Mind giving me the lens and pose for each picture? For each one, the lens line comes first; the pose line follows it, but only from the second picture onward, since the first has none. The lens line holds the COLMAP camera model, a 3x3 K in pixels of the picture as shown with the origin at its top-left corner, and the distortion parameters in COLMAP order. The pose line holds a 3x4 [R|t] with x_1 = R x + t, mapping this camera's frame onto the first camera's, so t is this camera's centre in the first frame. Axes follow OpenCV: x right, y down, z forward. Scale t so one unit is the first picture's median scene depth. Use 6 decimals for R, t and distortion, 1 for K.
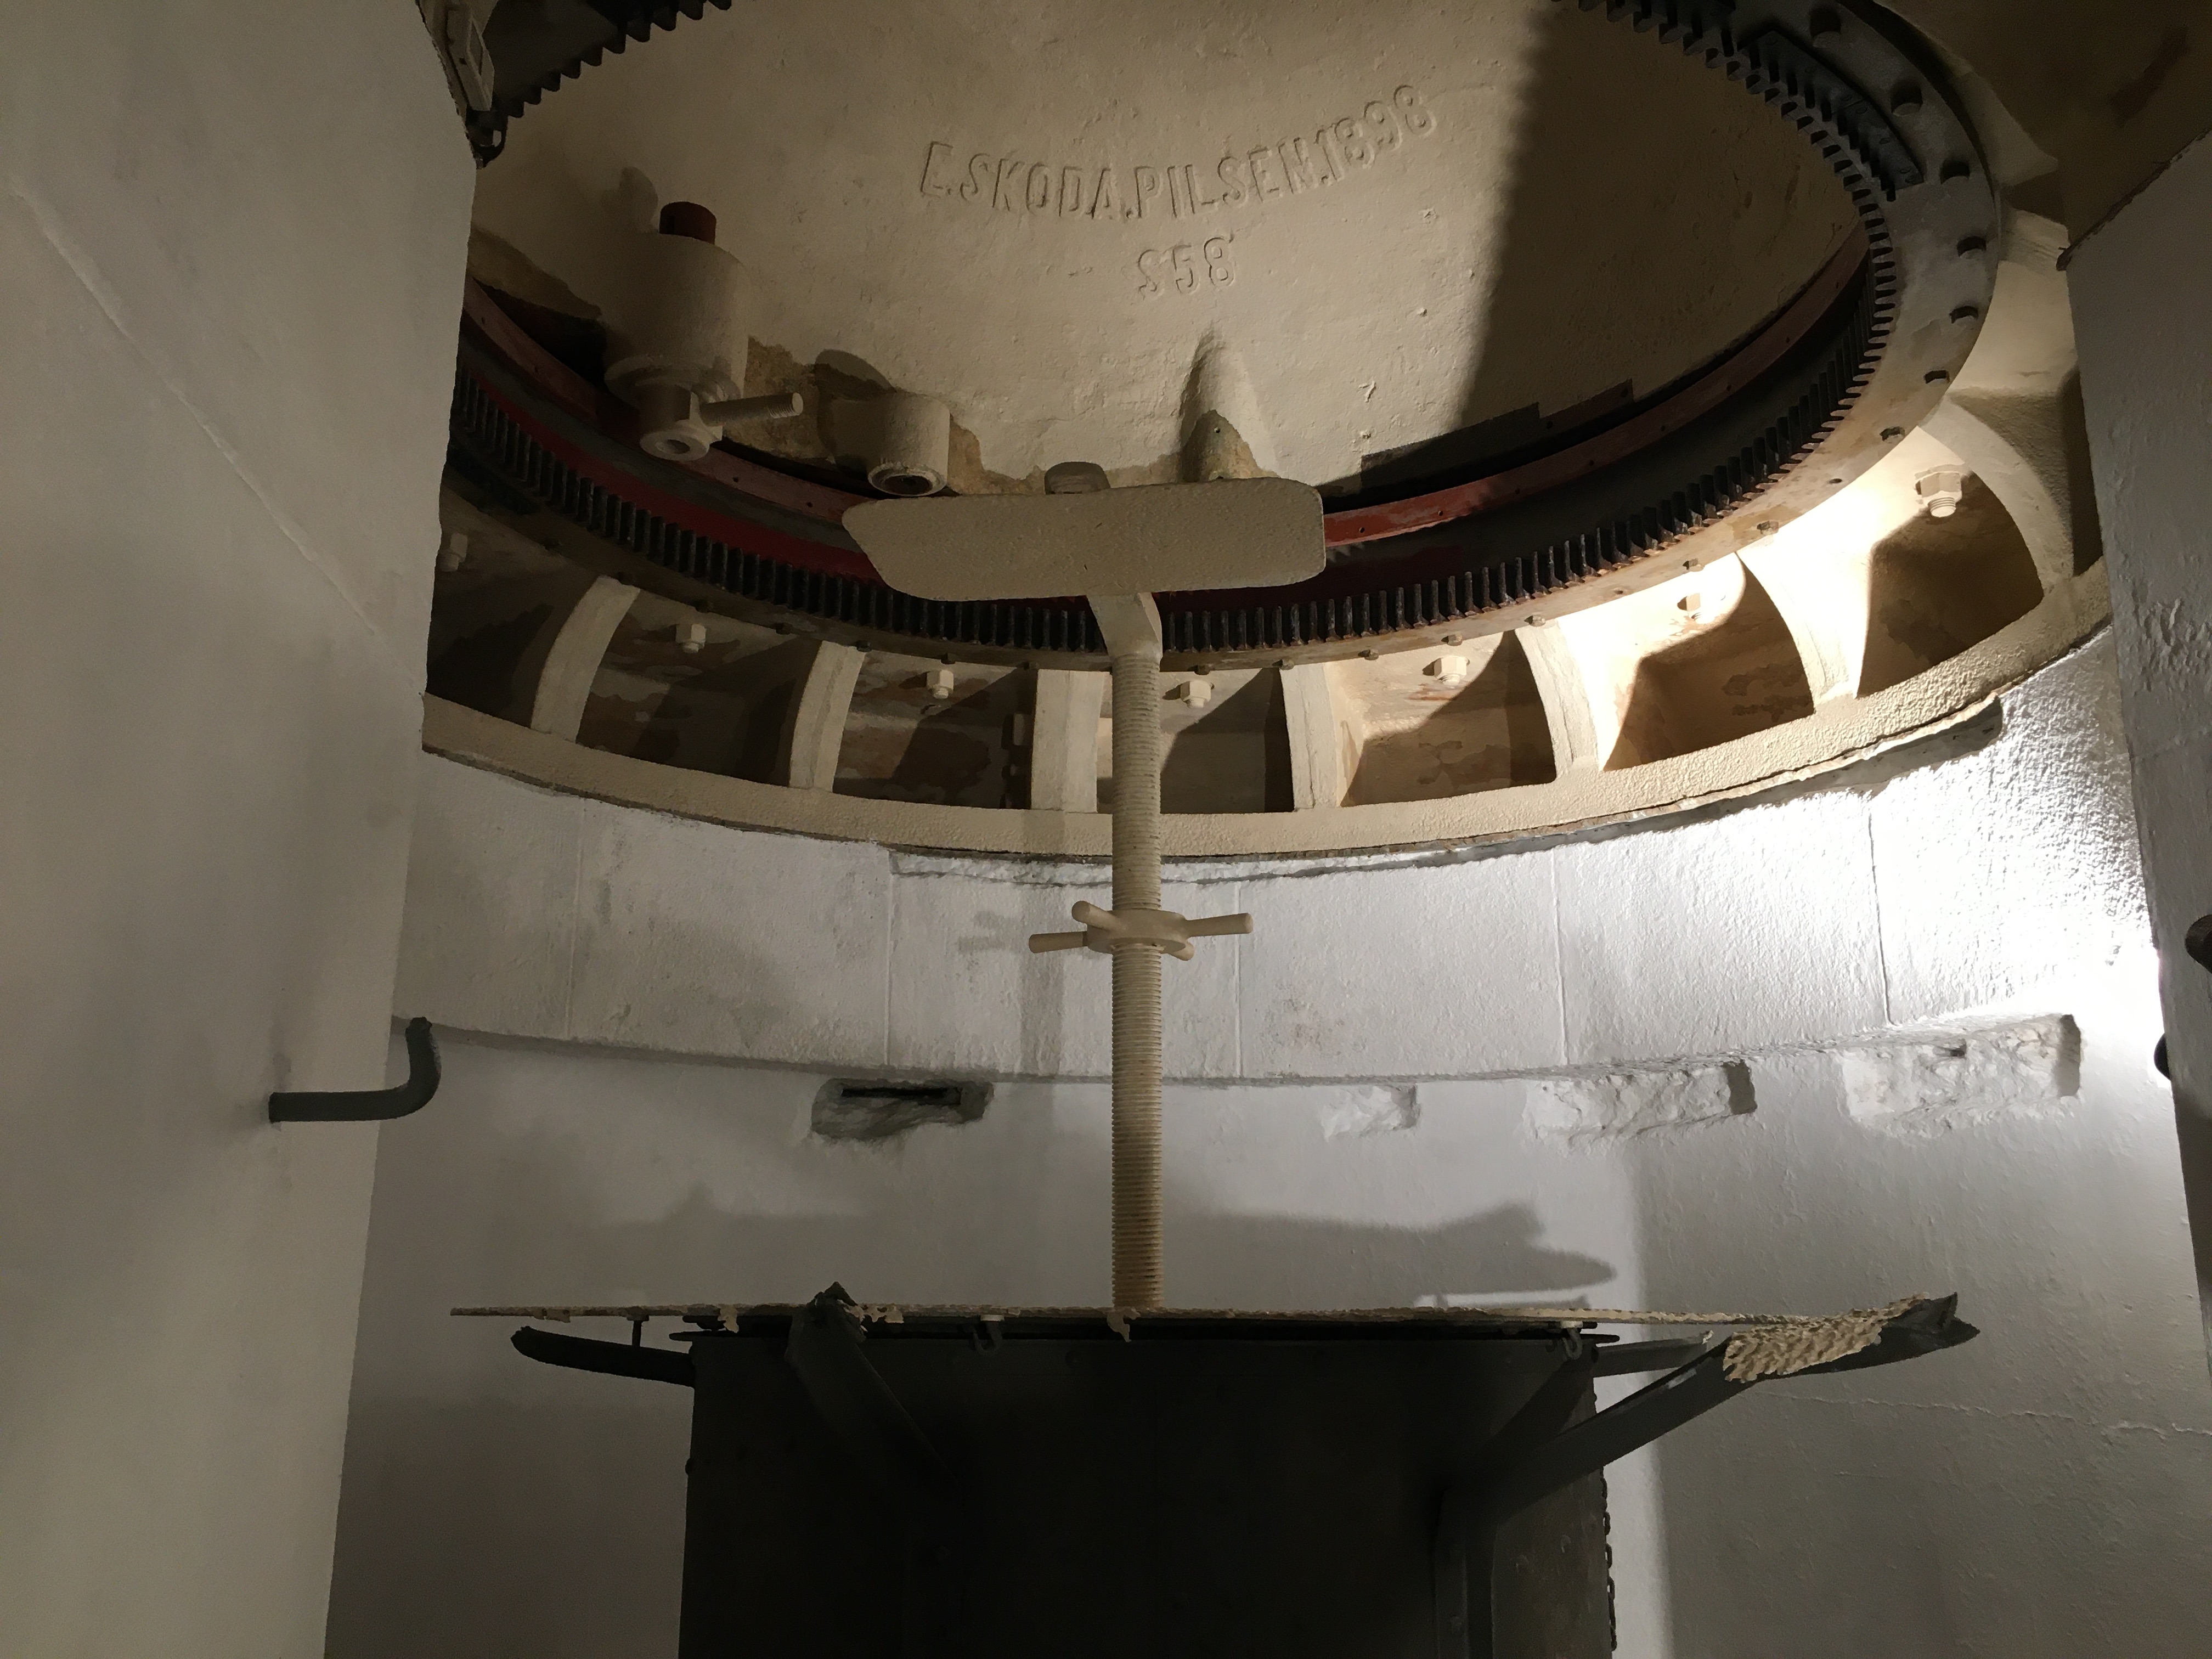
lens RADIAL K [[1837.5, 0, 1106.0], [0, 1837.5, 829.5], [0, 0, 1]] dist [0.069399, -0.072374]
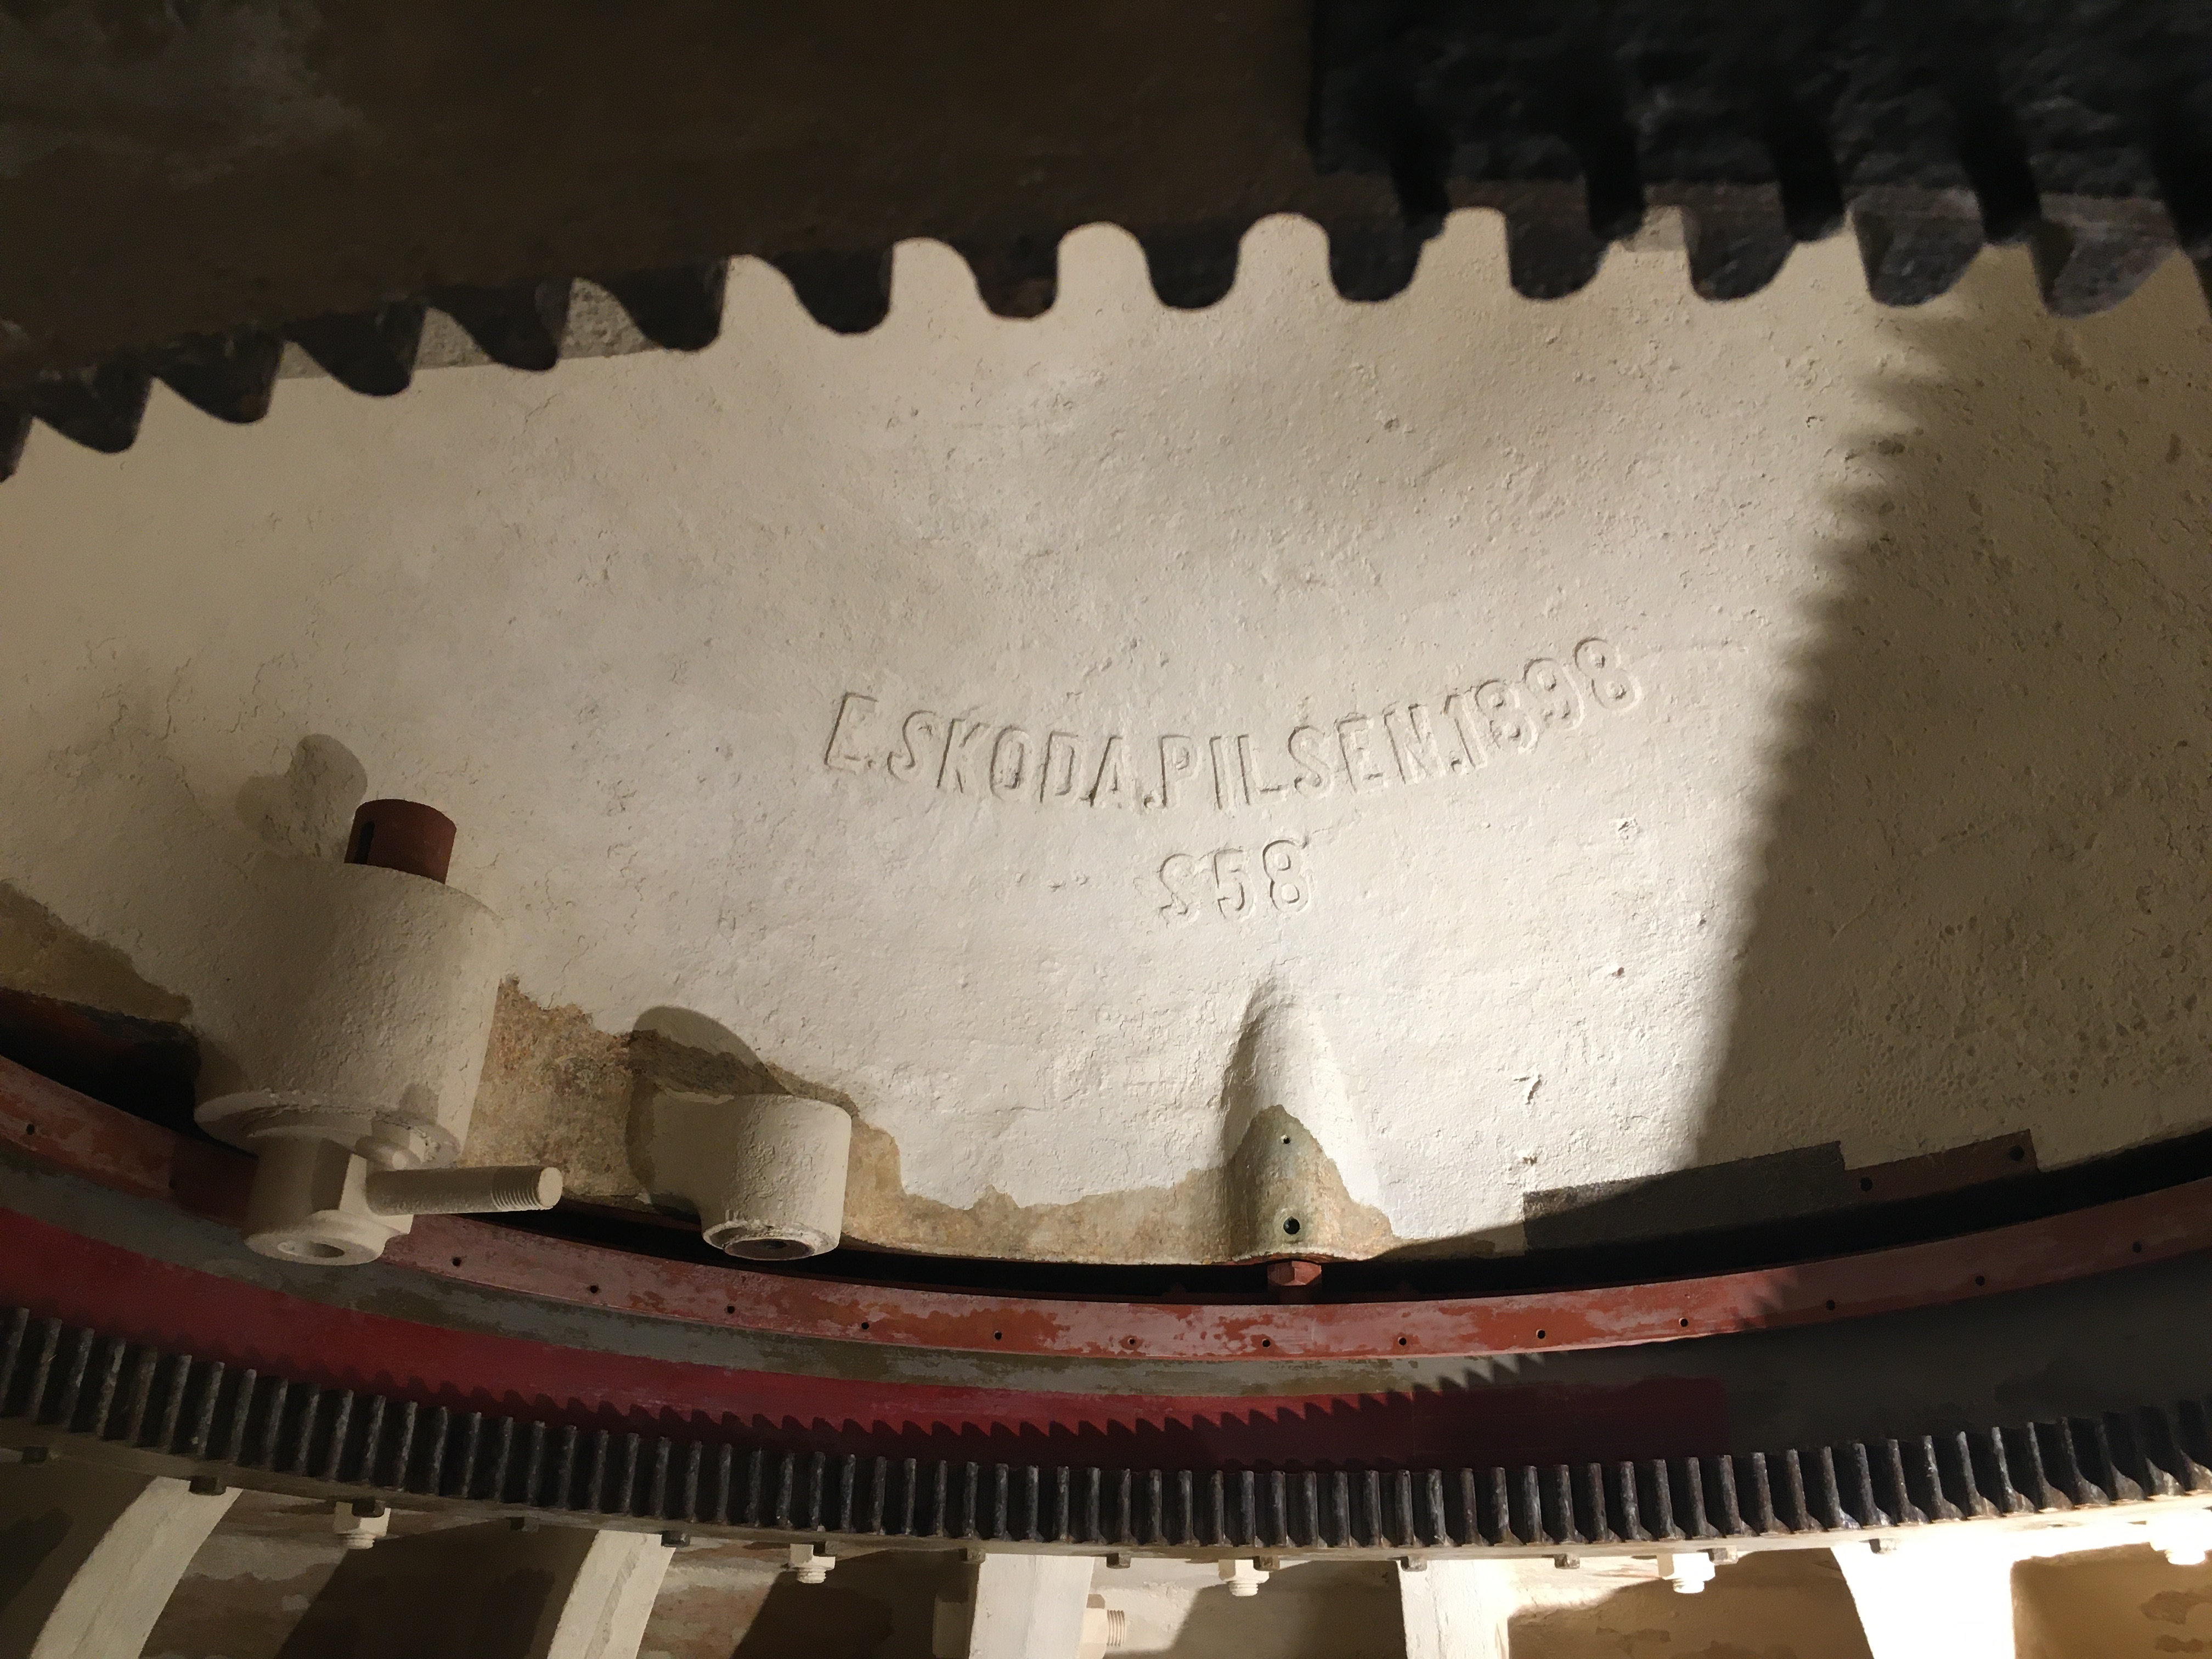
lens RADIAL K [[1837.5, 0, 1106.0], [0, 1837.5, 829.5], [0, 0, 1]] dist [0.069399, -0.072374]
pose [[0.998821, 0.027441, 0.040036, -0.028158], [-0.017256, 0.971715, -0.235526, -0.175034], [-0.045367, 0.234558, 0.971043, 0.386513]]
